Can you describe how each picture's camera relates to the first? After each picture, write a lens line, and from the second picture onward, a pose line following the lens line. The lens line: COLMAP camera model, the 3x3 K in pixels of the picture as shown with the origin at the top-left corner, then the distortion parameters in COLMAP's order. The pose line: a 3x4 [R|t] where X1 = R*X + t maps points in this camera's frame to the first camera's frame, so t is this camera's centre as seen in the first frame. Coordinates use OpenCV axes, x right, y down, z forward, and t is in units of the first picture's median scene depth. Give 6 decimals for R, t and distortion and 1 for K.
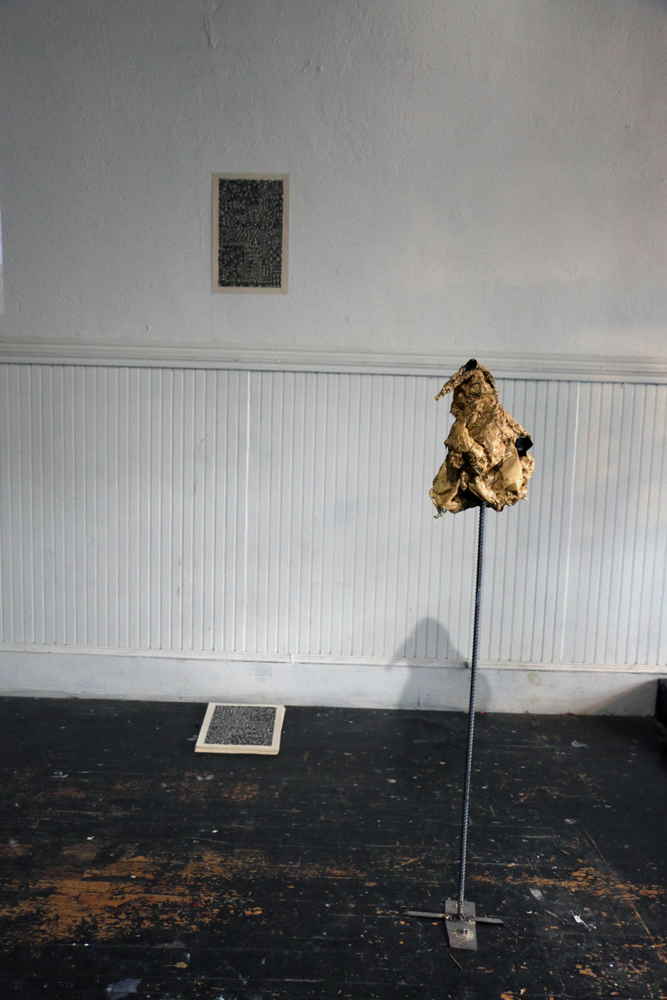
lens RADIAL K [[1093.0, 0, 332.0], [0, 1093.0, 503.4], [0, 0, 1]] dist [-0.024664, 0.000000]
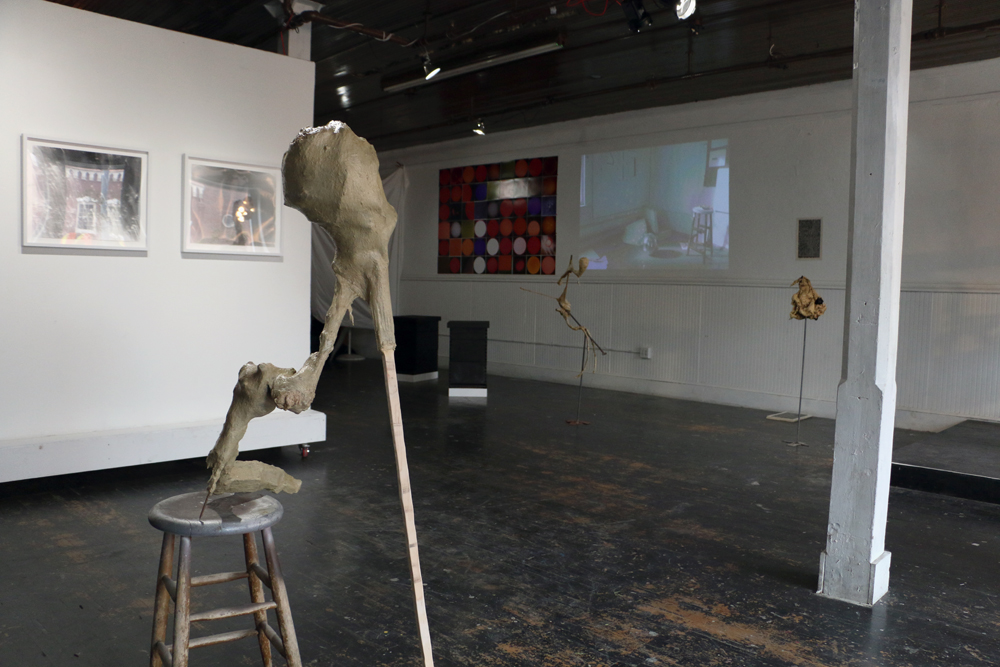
lens RADIAL K [[856.1, 0, 499.8], [0, 856.1, 336.9], [0, 0, 1]] dist [-0.058759, 0.003397]
pose [[0.714077, 0.033967, -0.699243, 0.868414], [-0.115496, 0.990852, -0.069813, 0.235915], [0.690474, 0.130611, 0.711467, -1.022362]]
